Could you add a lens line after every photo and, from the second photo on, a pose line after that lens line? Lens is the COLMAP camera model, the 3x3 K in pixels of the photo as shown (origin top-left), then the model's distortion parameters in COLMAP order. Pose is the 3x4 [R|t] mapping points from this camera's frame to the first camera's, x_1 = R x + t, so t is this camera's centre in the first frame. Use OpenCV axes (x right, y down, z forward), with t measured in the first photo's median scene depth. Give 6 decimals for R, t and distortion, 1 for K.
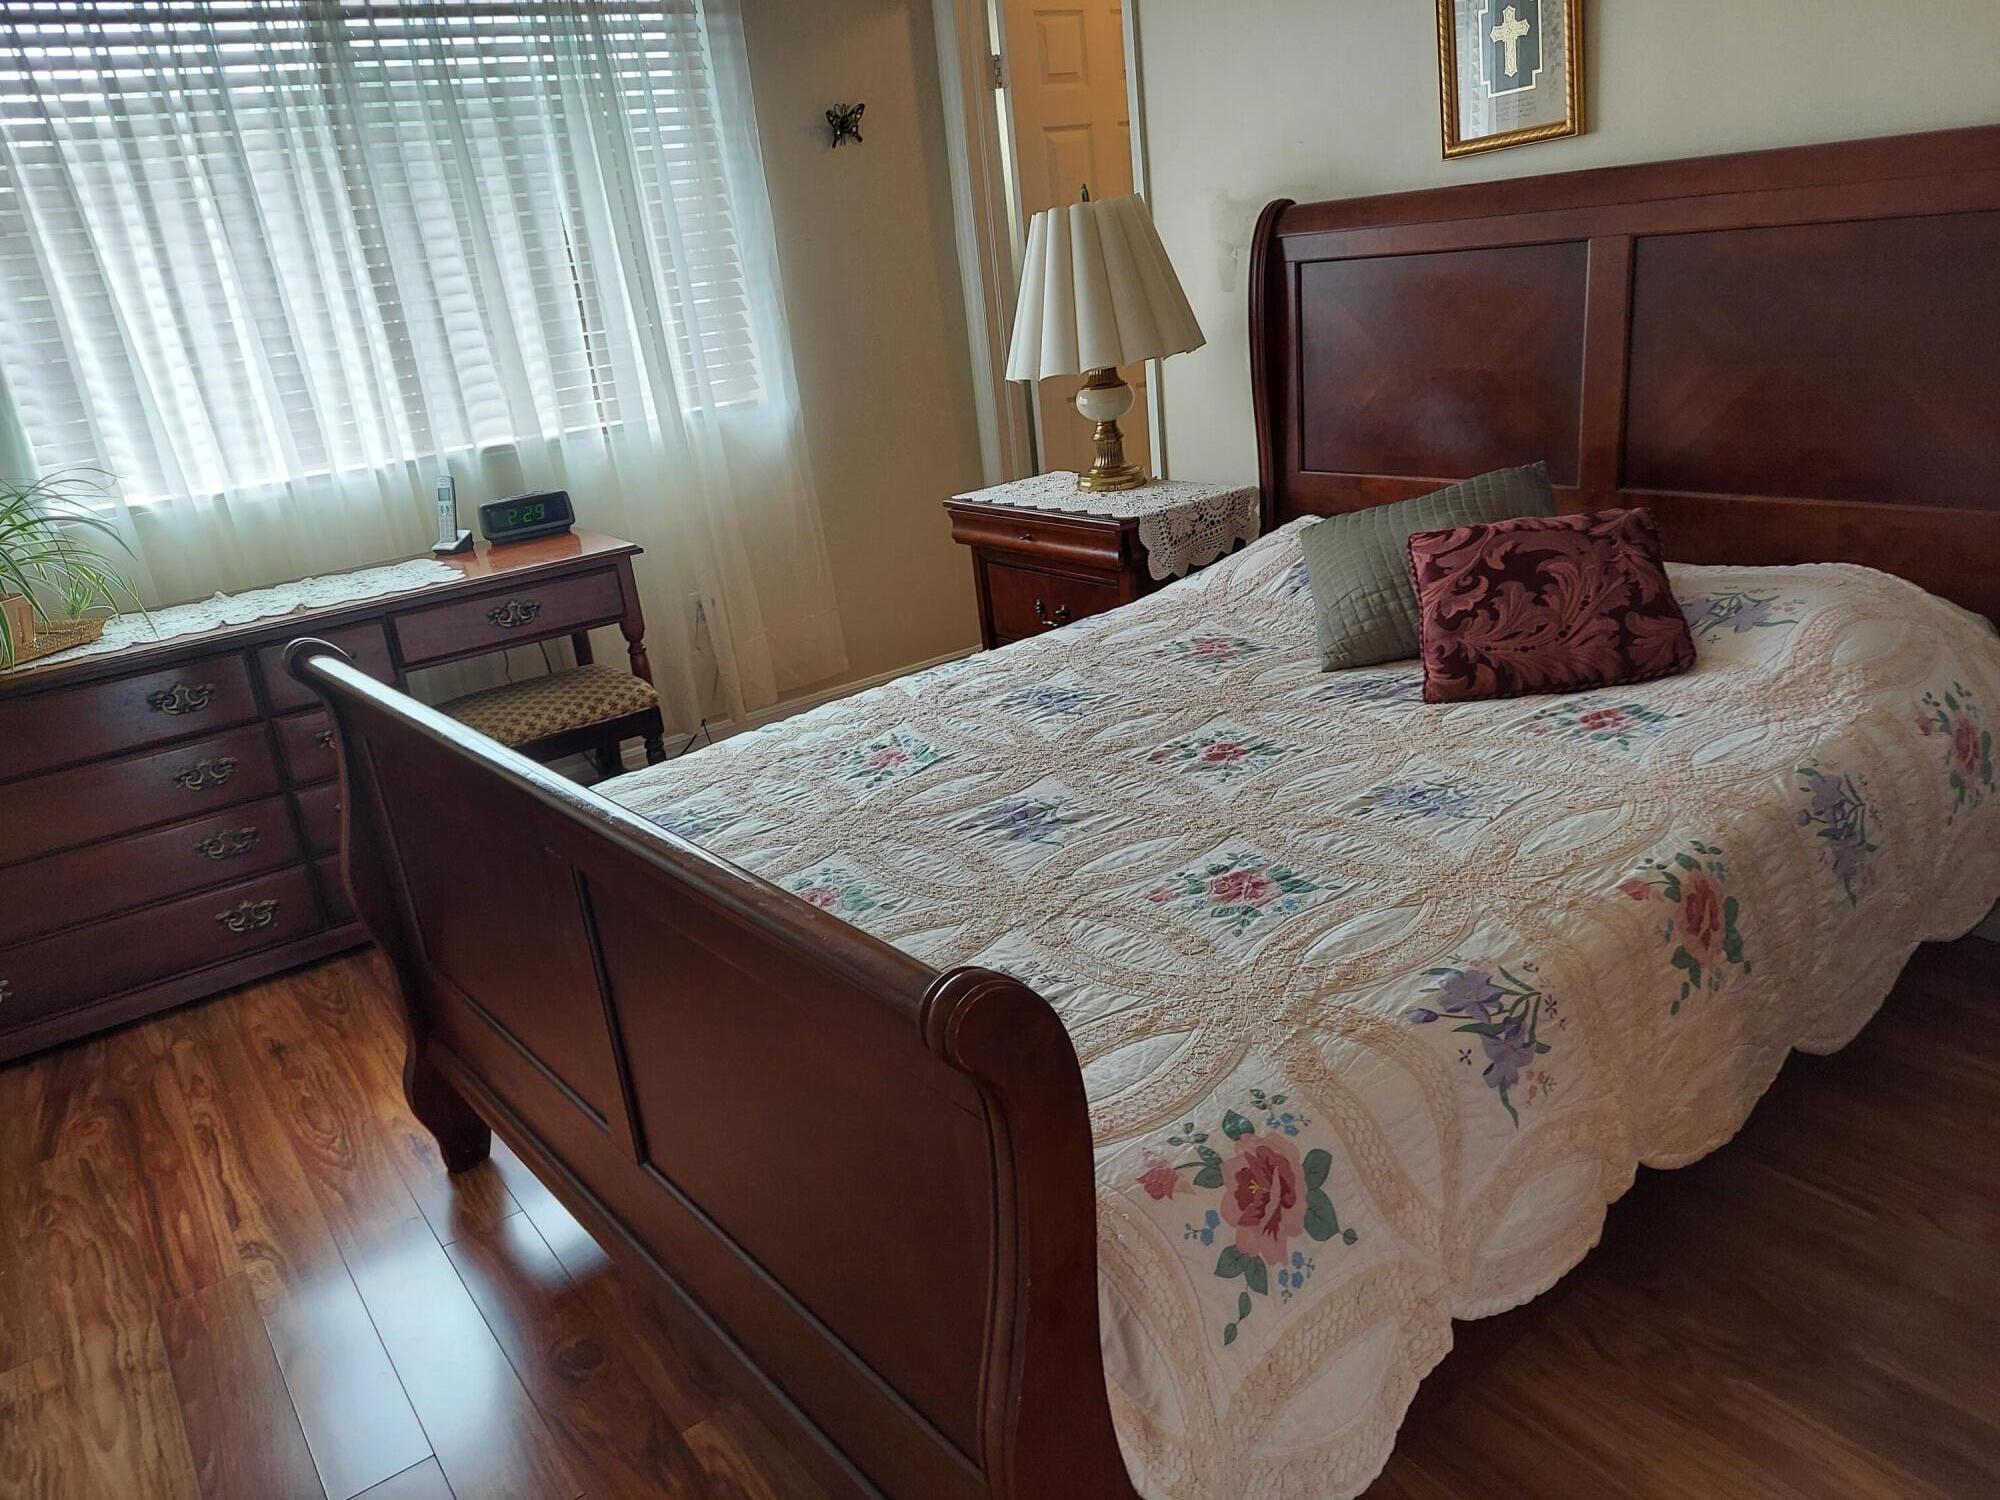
lens RADIAL K [[1432.1, 0, 1000.0], [0, 1432.1, 750.0], [0, 0, 1]] dist [0.002042, 0.048887]
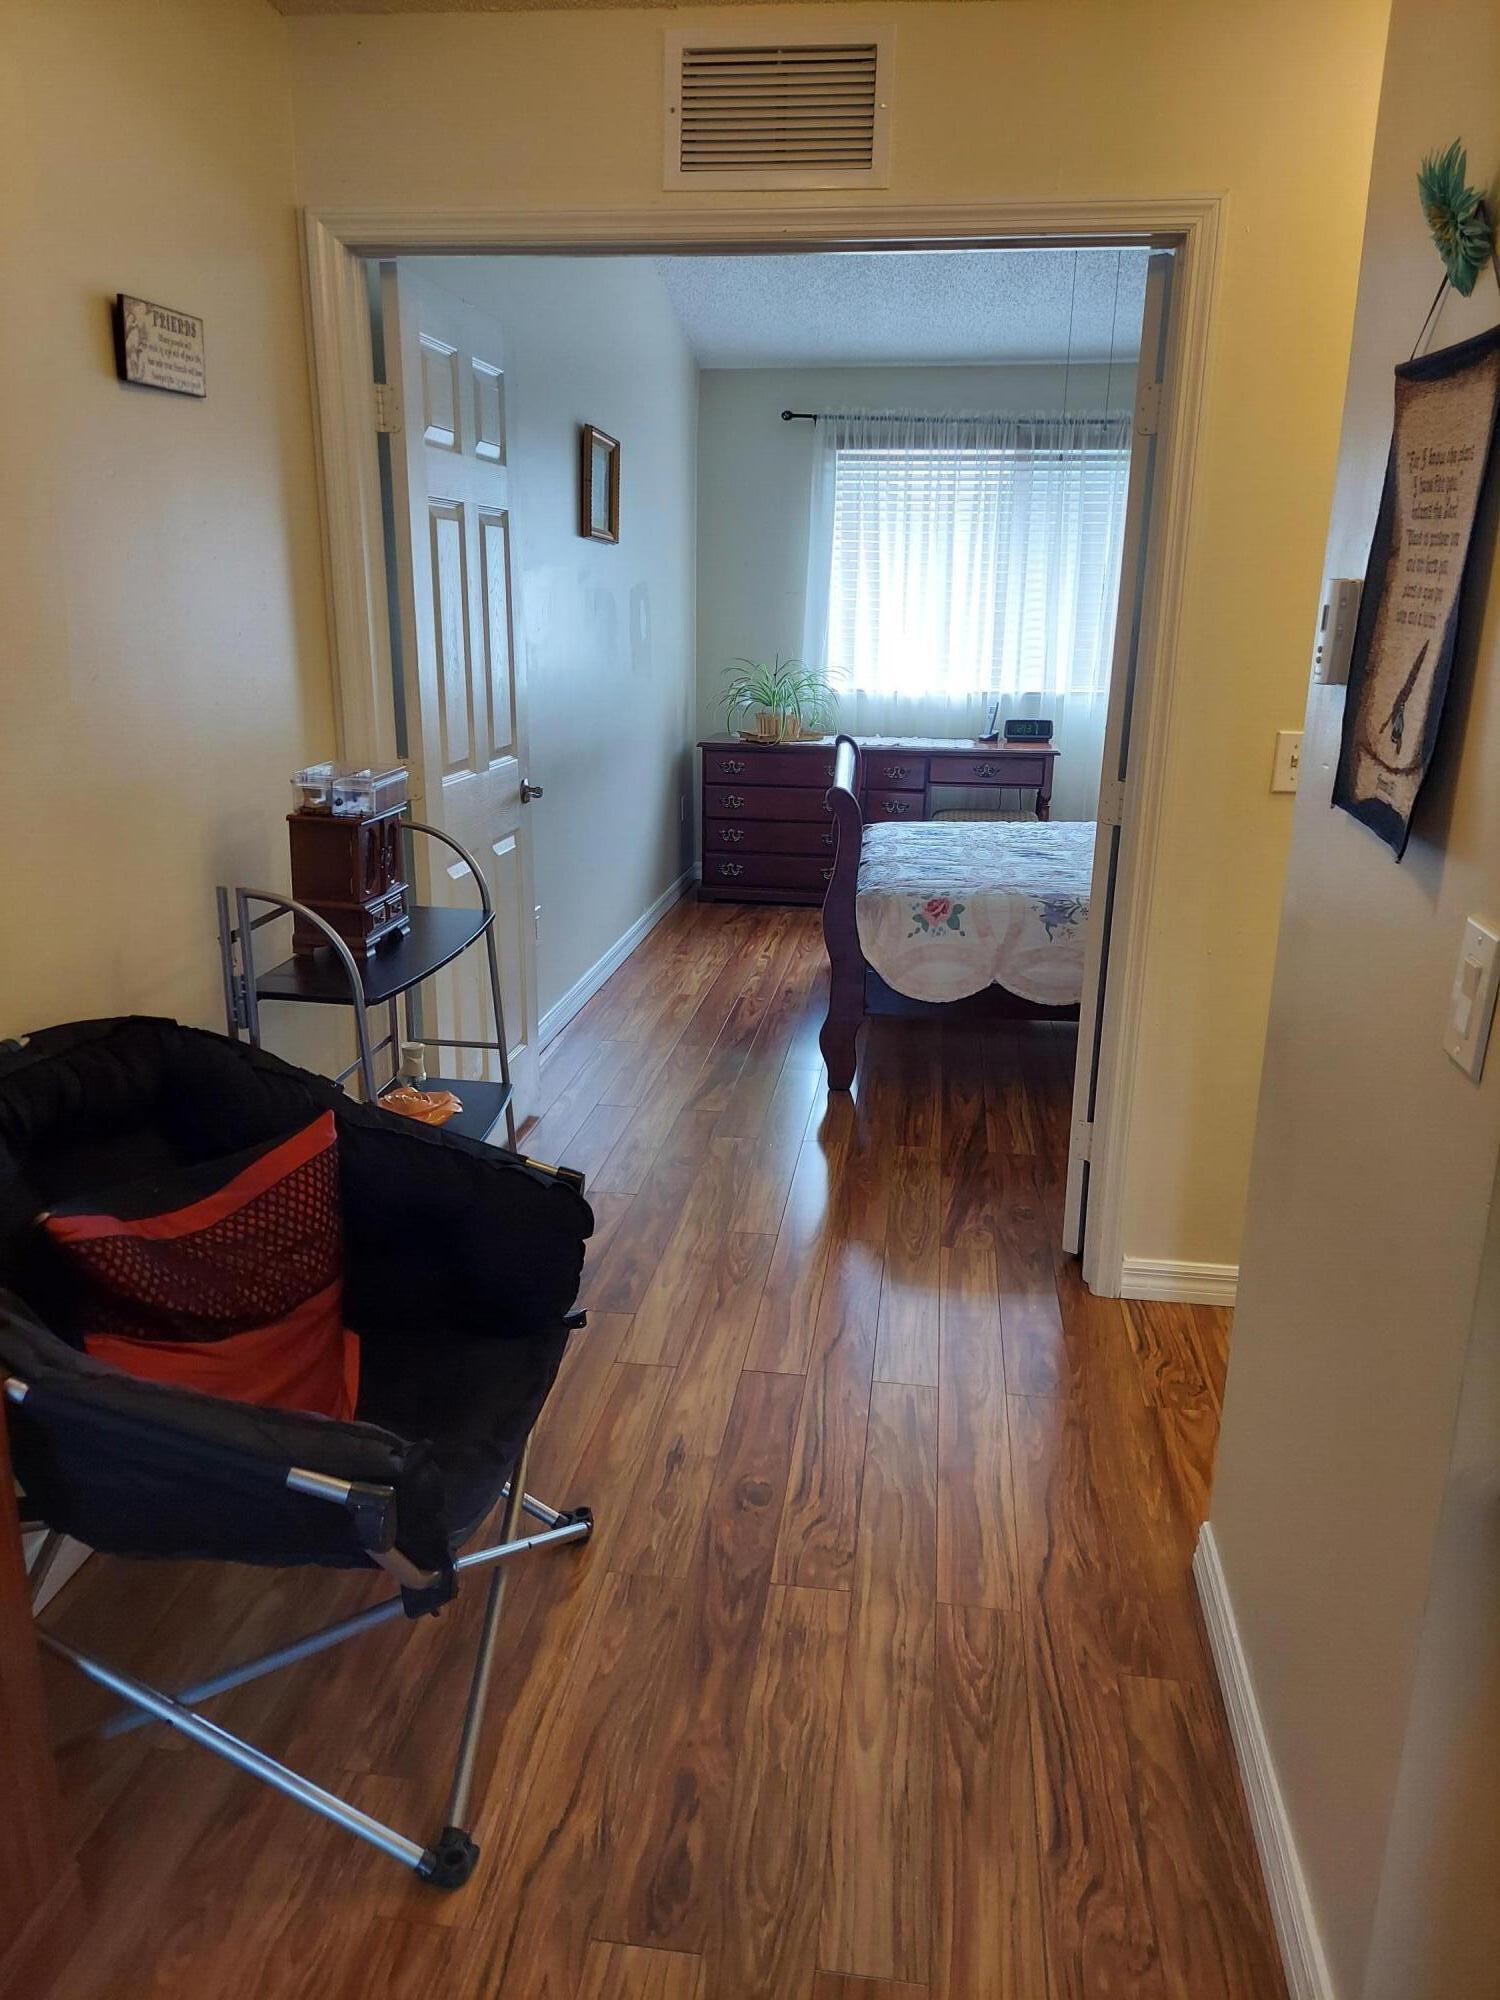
lens RADIAL K [[1432.1, 0, 750.0], [0, 1432.1, 1000.0], [0, 0, 1]] dist [0.002042, 0.048887]
pose [[0.739794, 0.299786, -0.602356, 0.651349], [-0.310153, 0.946408, 0.090097, 0.114905], [0.597084, 0.120169, 0.793127, -0.645232]]
